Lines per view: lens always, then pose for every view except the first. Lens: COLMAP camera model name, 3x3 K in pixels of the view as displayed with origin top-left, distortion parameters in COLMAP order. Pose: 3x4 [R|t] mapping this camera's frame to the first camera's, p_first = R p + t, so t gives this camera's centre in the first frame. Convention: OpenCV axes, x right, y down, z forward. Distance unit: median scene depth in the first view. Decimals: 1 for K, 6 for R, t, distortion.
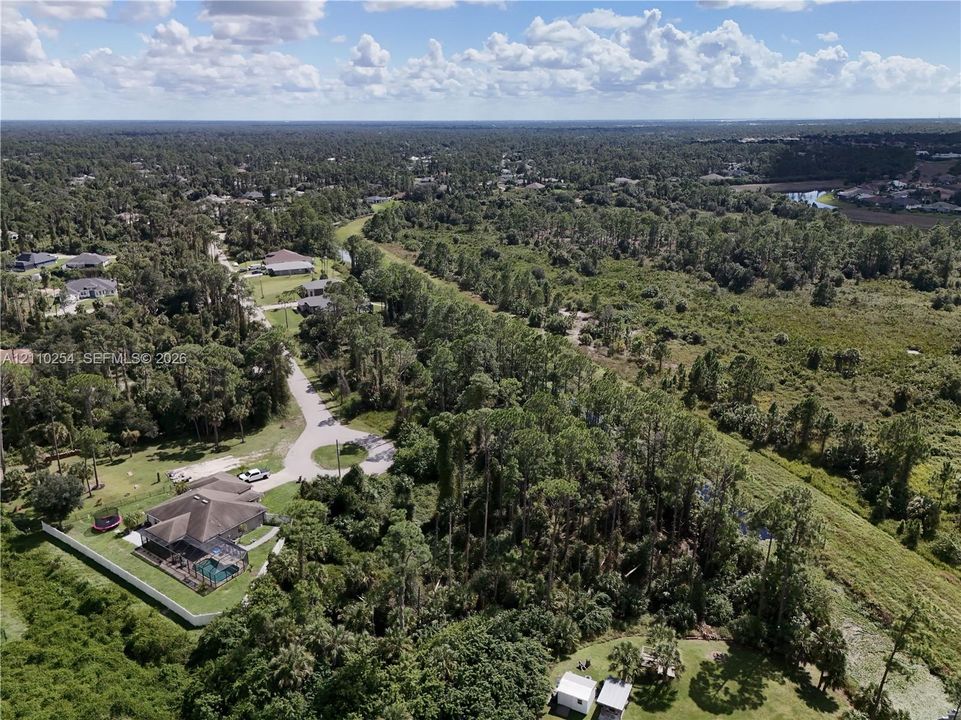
lens RADIAL K [[705.3, 0, 486.1], [0, 705.3, 357.6], [0, 0, 1]] dist [0.056147, -0.043386]
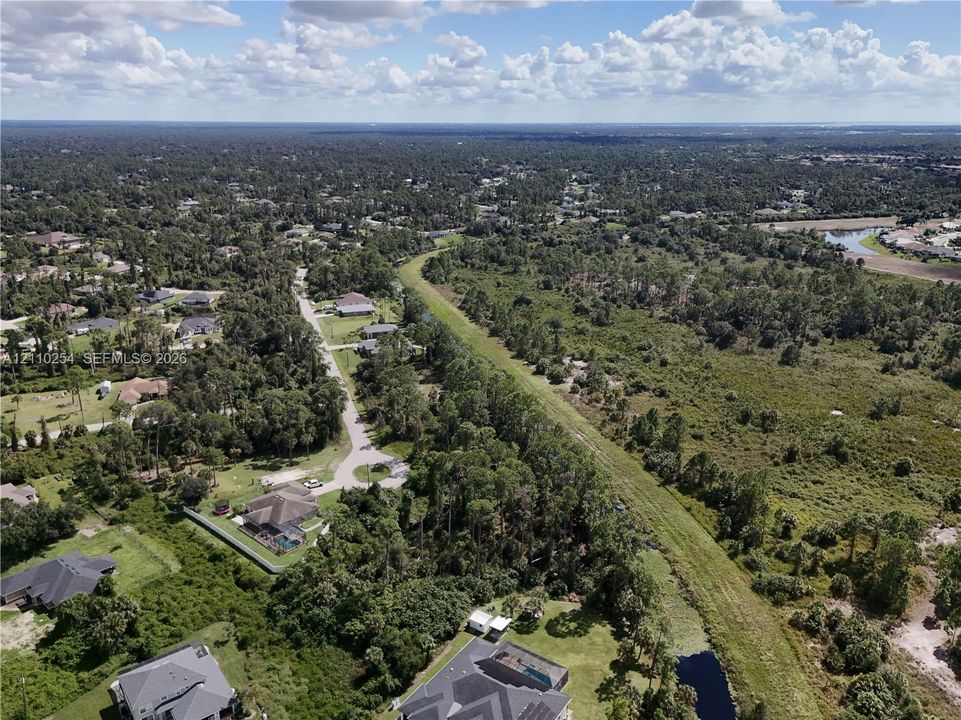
lens RADIAL K [[714.5, 0, 485.8], [0, 714.5, 365.4], [0, 0, 1]] dist [0.055842, -0.047247]
pose [[0.993712, 0.041233, -0.104094, 0.164234], [-0.041102, 0.999149, 0.003403, -0.093803], [0.104146, 0.000897, 0.994562, -0.424708]]
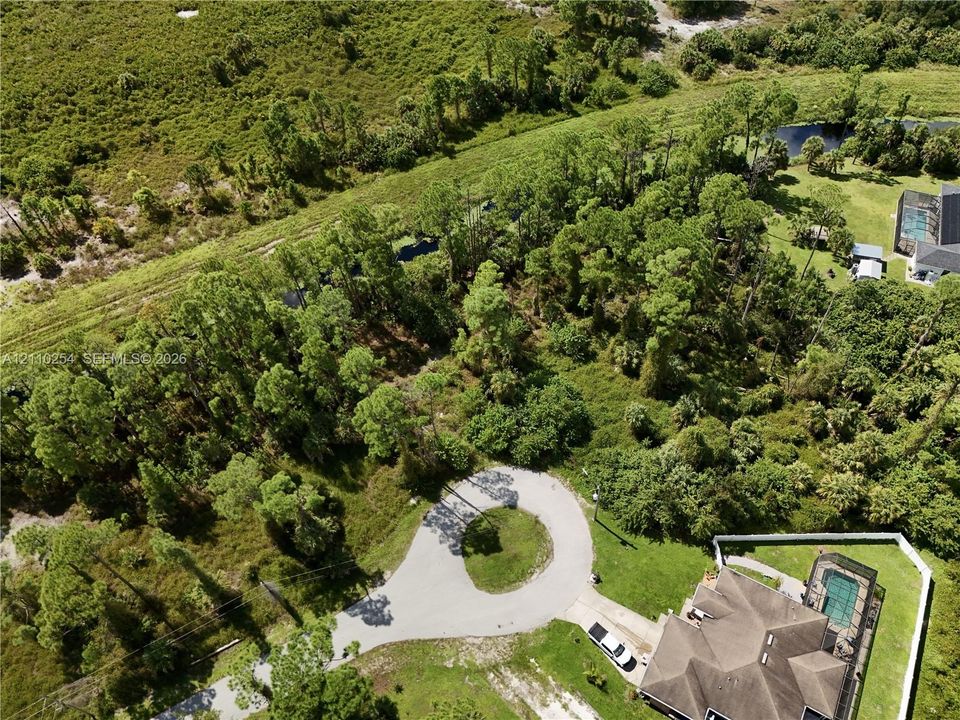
lens RADIAL K [[713.8, 0, 476.4], [0, 713.8, 354.8], [0, 0, 1]] dist [0.055842, -0.047247]
pose [[-0.091322, -0.771342, 0.629835, -0.462465], [0.343447, 0.569275, 0.746974, -0.436853], [-0.934722, 0.284530, 0.212928, 0.809006]]
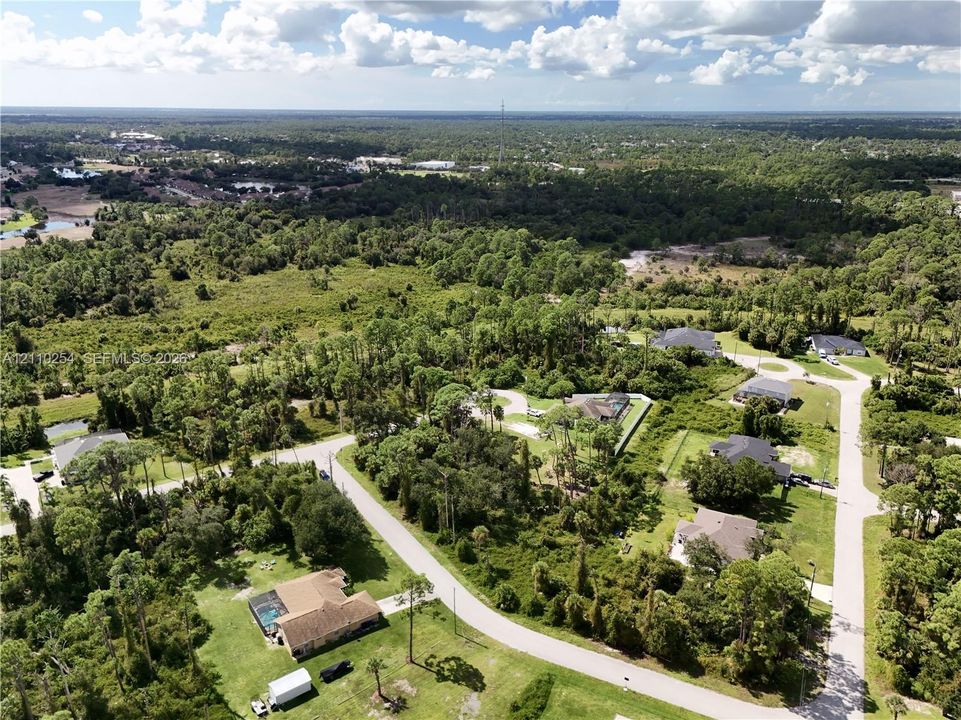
lens RADIAL K [[714.5, 0, 483.8], [0, 714.5, 359.7], [0, 0, 1]] dist [0.055842, -0.047247]
pose [[-0.165368, -0.319564, 0.933023, -1.646397], [0.308005, 0.881994, 0.356678, -0.522176], [-0.936902, 0.346359, -0.047427, 1.028150]]
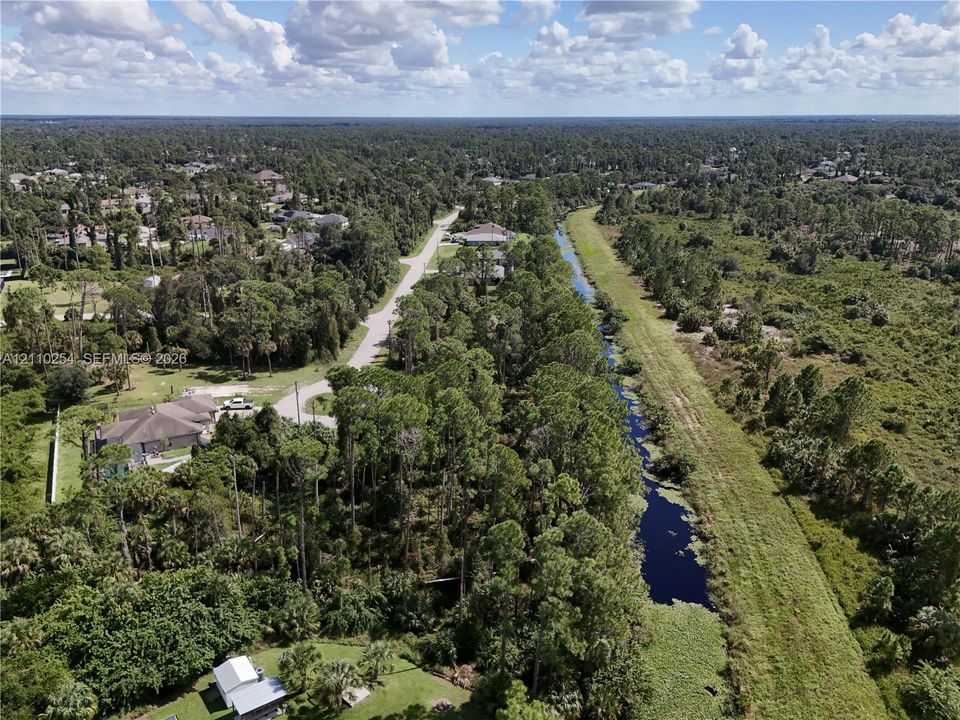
lens RADIAL K [[713.8, 0, 484.3], [0, 713.8, 353.3], [0, 0, 1]] dist [0.055842, -0.047247]
pose [[0.891337, 0.145591, -0.429327, 0.388218], [-0.146942, 0.988684, 0.030206, 0.007274], [0.428867, 0.036162, 0.902644, 0.182319]]
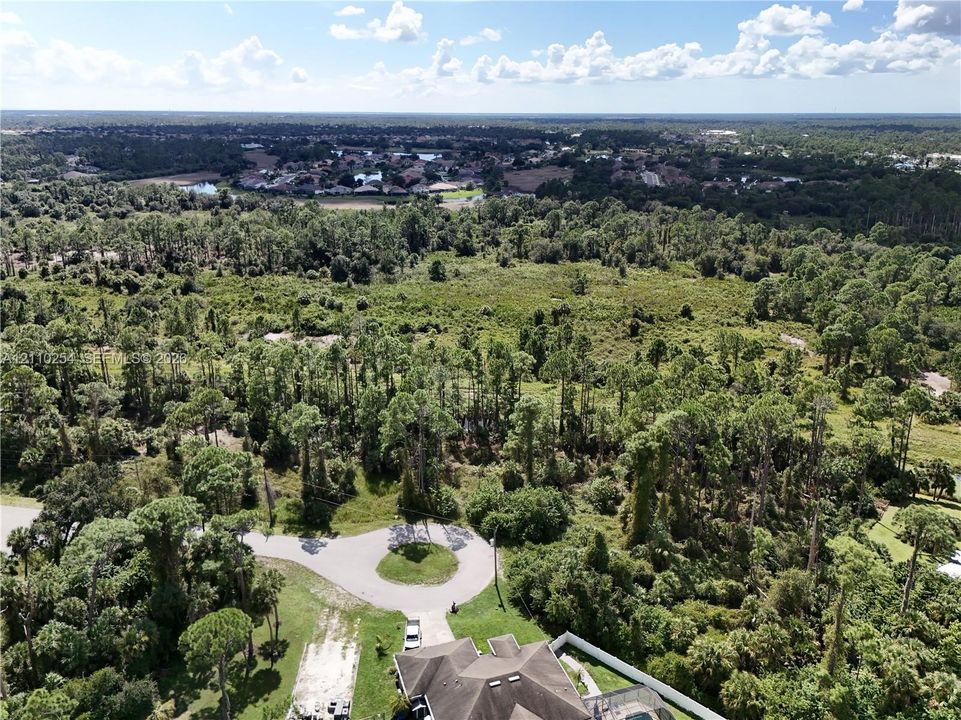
lens RADIAL K [[714.5, 0, 482.0], [0, 714.5, 359.2], [0, 0, 1]] dist [0.055842, -0.047247]
pose [[0.584997, -0.256670, 0.769350, -0.668550], [0.250250, 0.959440, 0.129803, -0.142286], [-0.771462, 0.116595, 0.625501, 0.439850]]
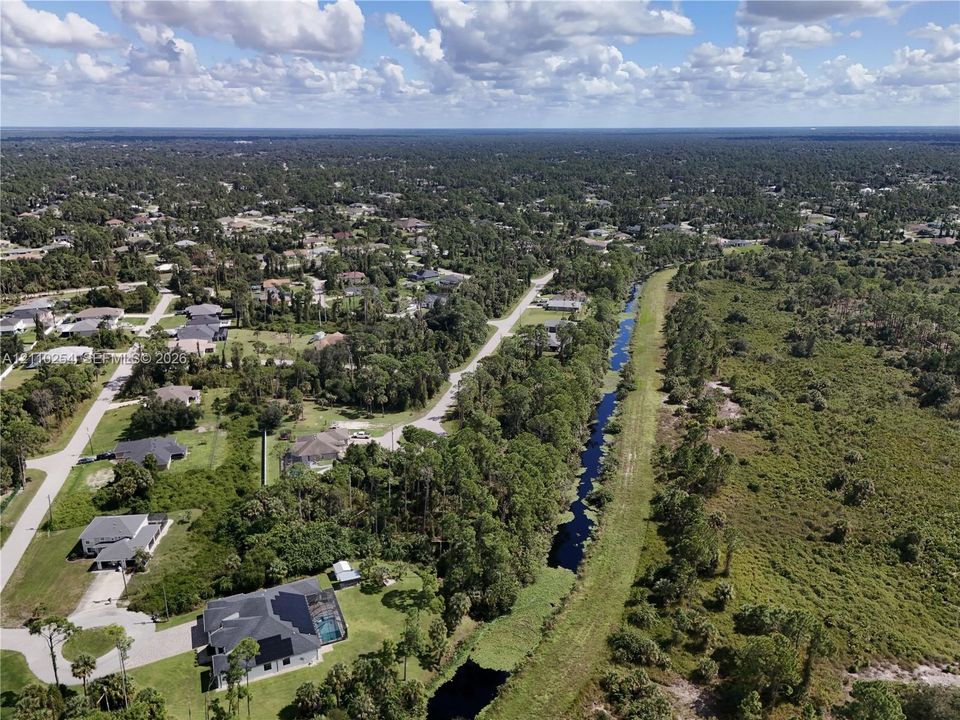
lens RADIAL K [[704.5, 0, 485.6], [0, 704.5, 355.6], [0, 0, 1]] dist [0.056147, -0.043386]
pose [[0.781365, 0.195724, -0.592588, 0.822001], [-0.202352, 0.977704, 0.056109, -0.169255], [0.590358, 0.076070, 0.803549, -0.219360]]
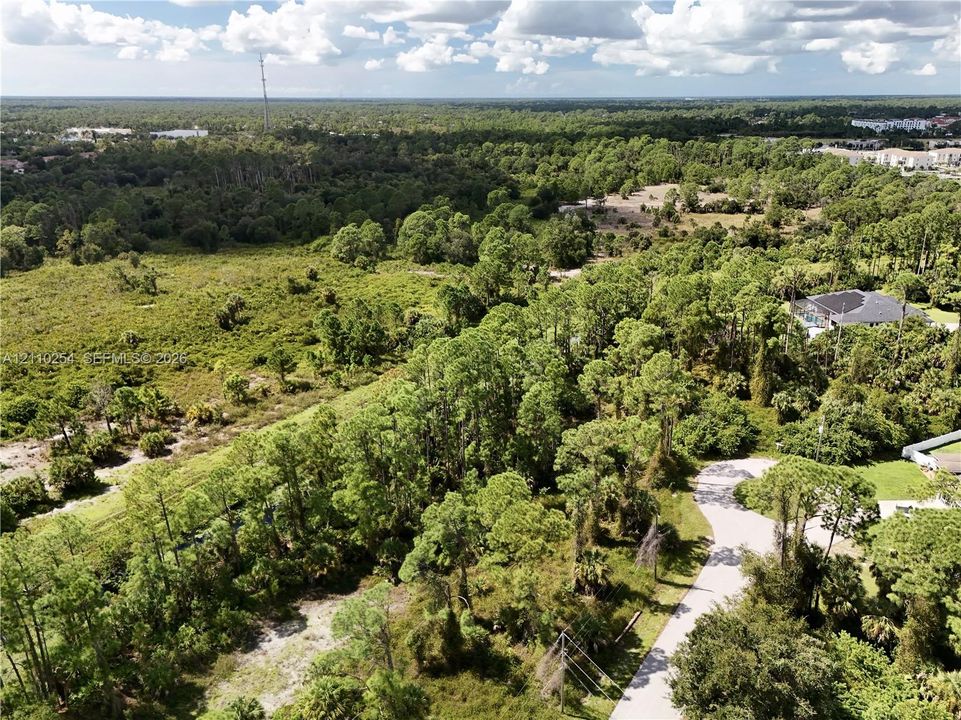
lens RADIAL K [[714.5, 0, 484.0], [0, 714.5, 354.2], [0, 0, 1]] dist [0.055842, -0.047247]
pose [[-0.511529, -0.283696, 0.811082, -0.577042], [0.276875, 0.839160, 0.468135, -0.380703], [-0.813436, 0.464033, -0.350706, 1.369735]]
